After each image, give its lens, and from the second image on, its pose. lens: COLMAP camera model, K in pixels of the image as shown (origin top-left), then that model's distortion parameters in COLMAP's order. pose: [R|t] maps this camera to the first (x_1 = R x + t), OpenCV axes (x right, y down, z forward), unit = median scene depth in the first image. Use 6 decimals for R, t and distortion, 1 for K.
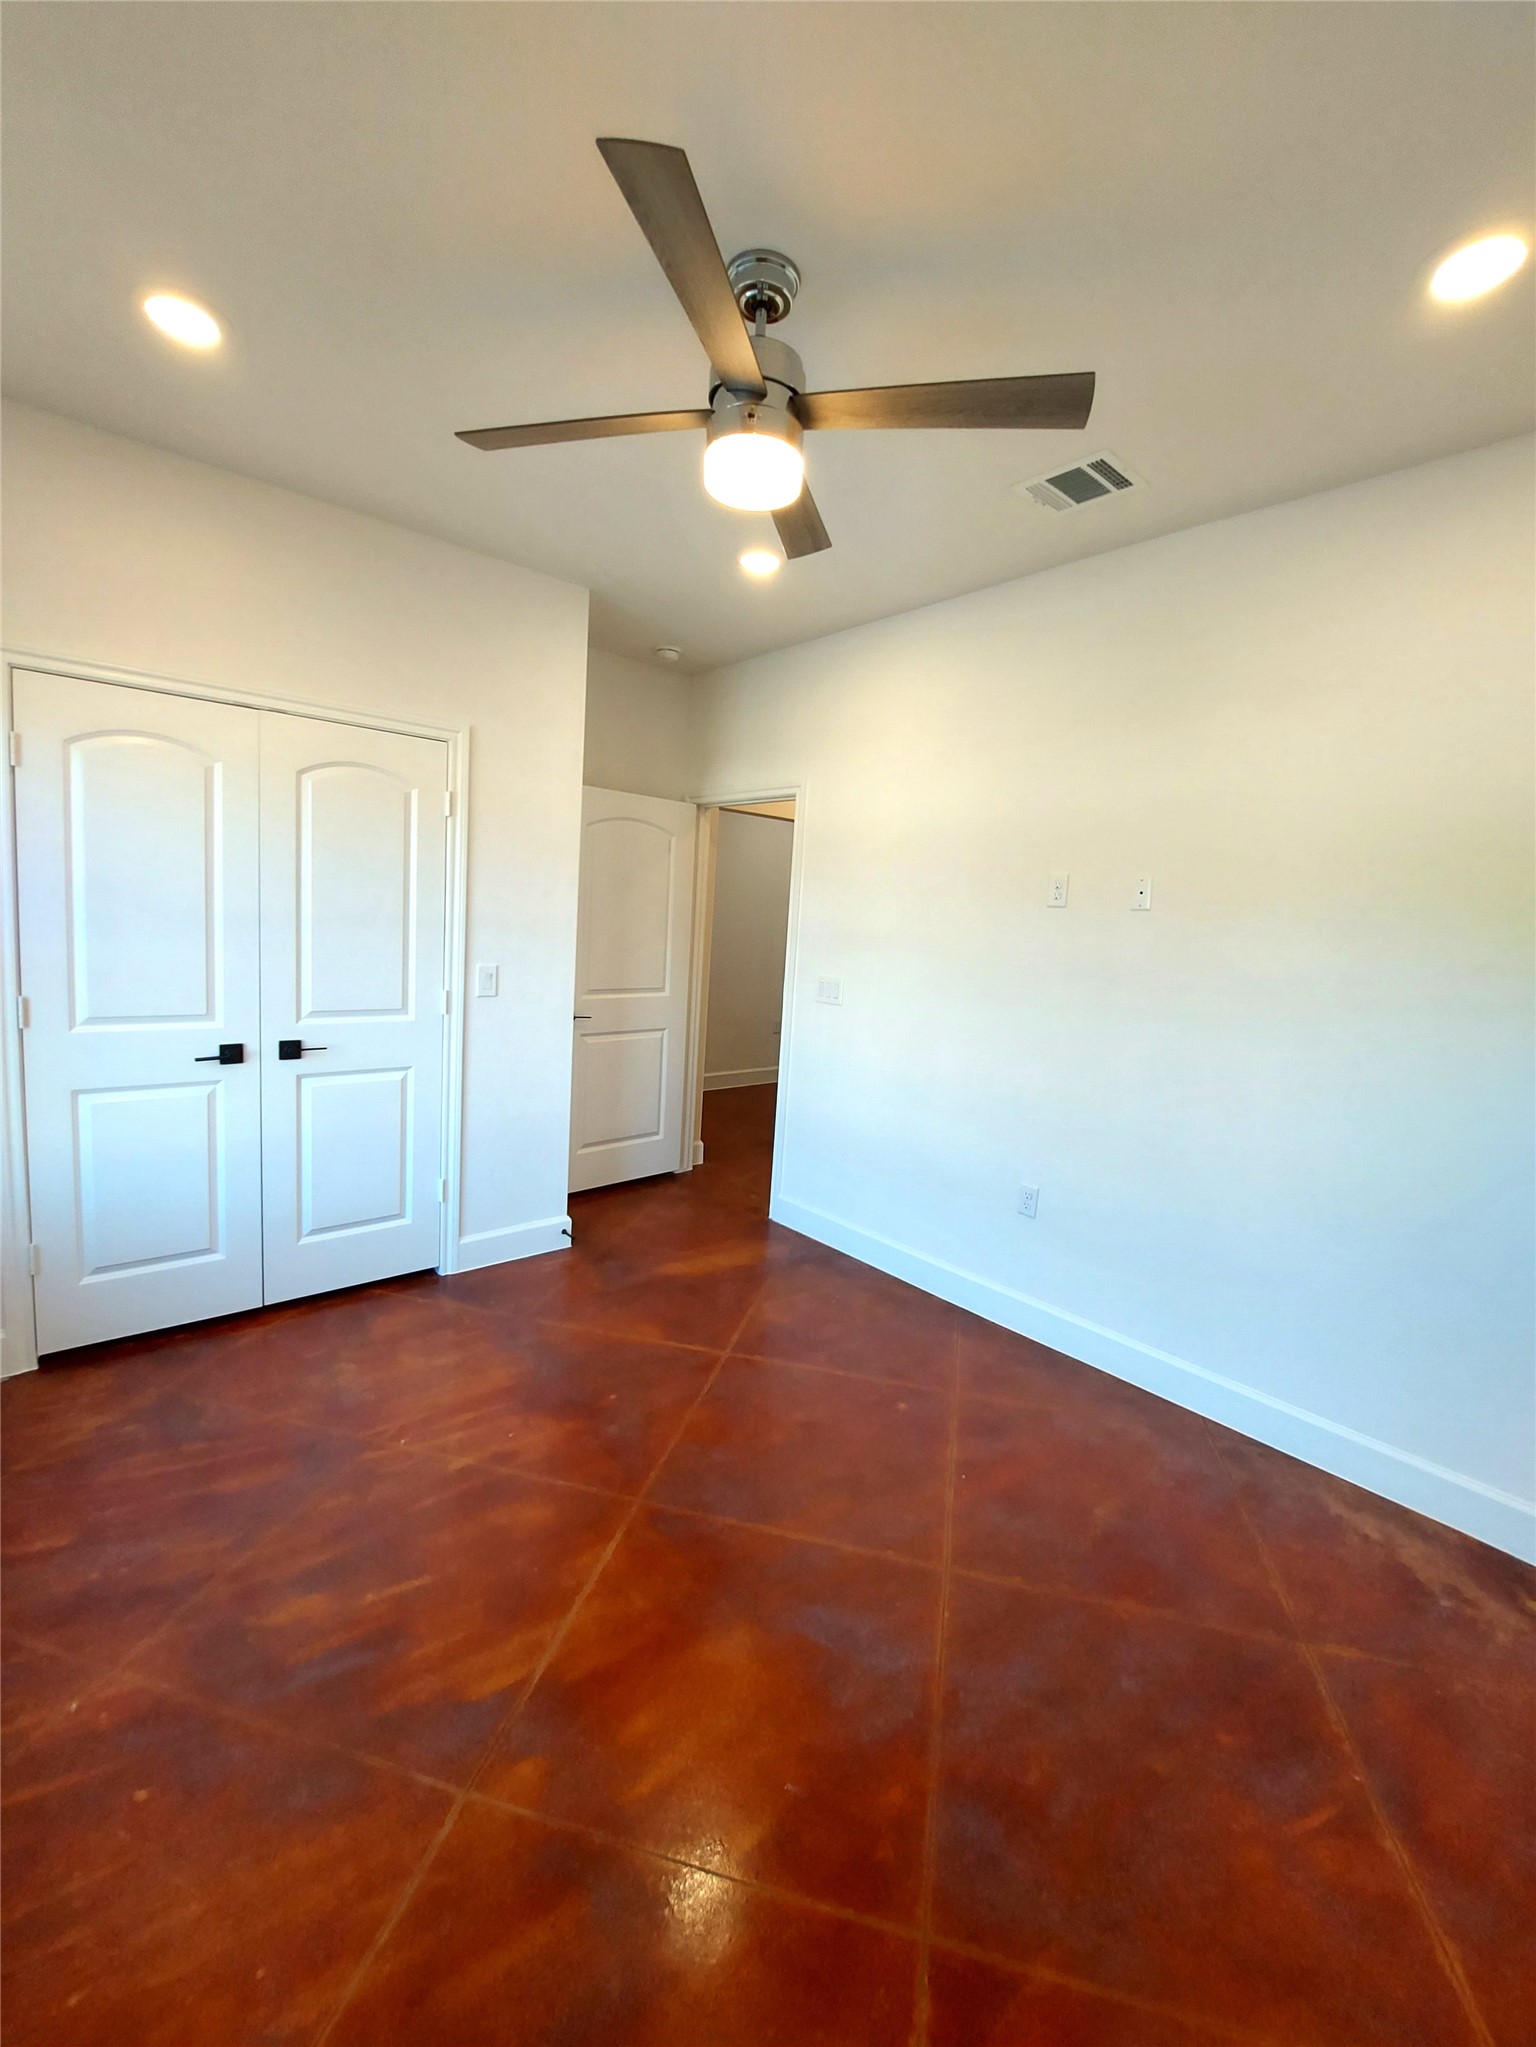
lens RADIAL K [[829.0, 0, 766.4], [0, 829.0, 1014.7], [0, 0, 1]] dist [-0.013178, -0.000232]
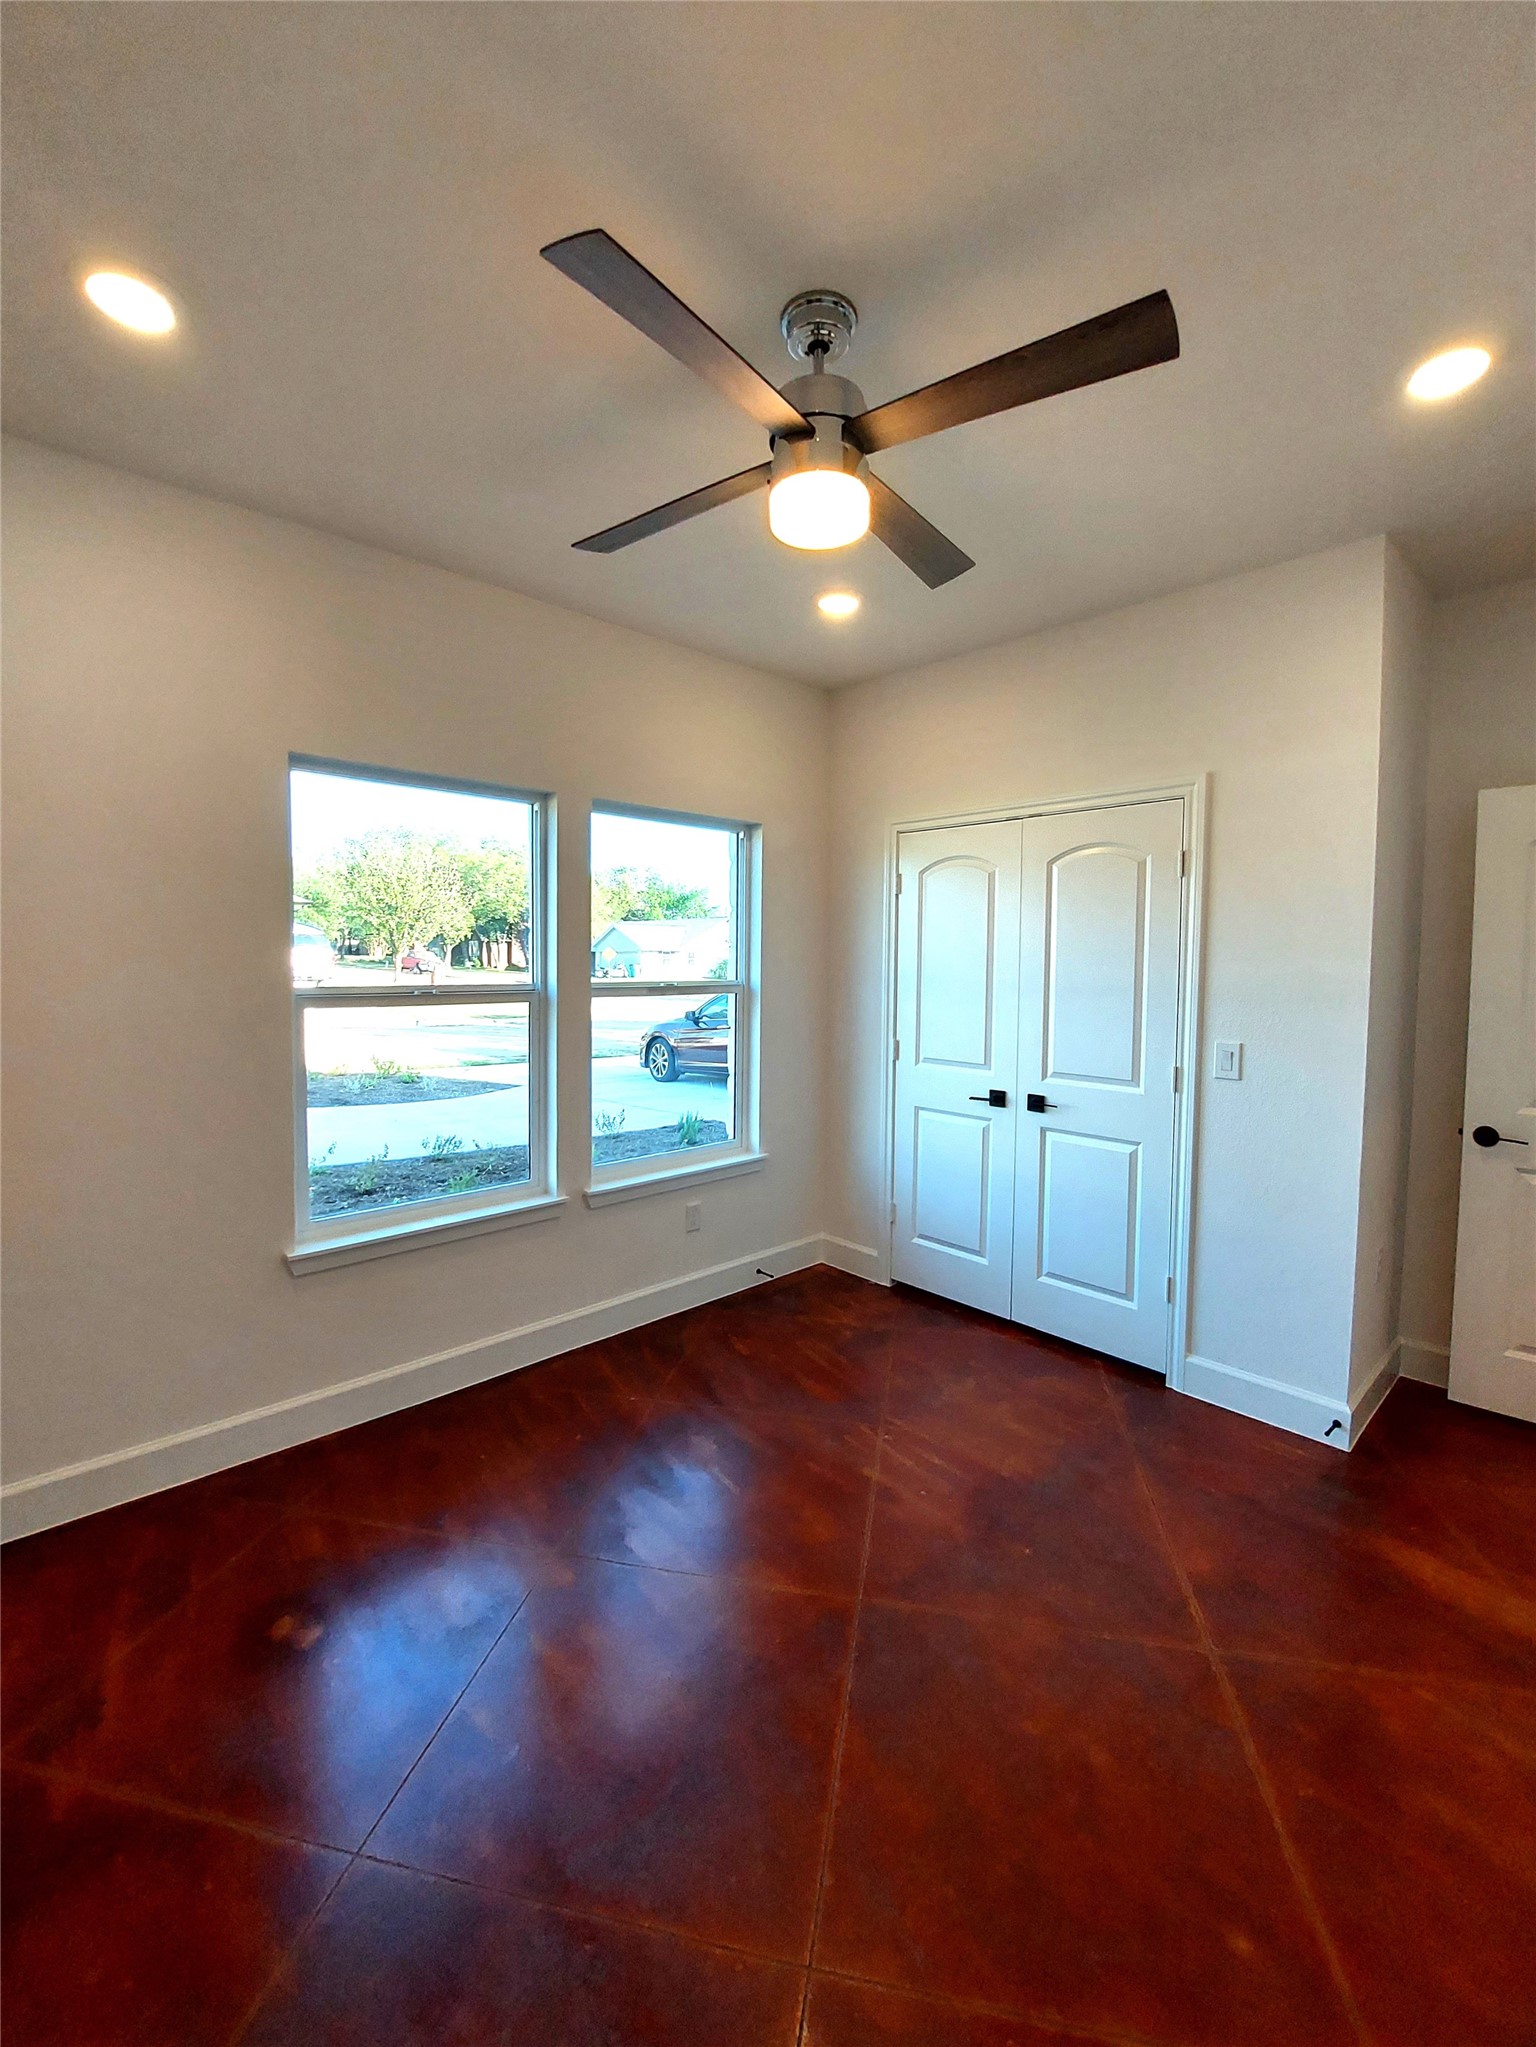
lens RADIAL K [[829.0, 0, 786.7], [0, 829.0, 1014.7], [0, 0, 1]] dist [-0.013178, -0.000232]
pose [[0.073656, 0.002980, -0.997279, 0.539107], [-0.129313, 0.991582, -0.006588, -0.026615], [0.988865, 0.129446, 0.073421, 0.558219]]
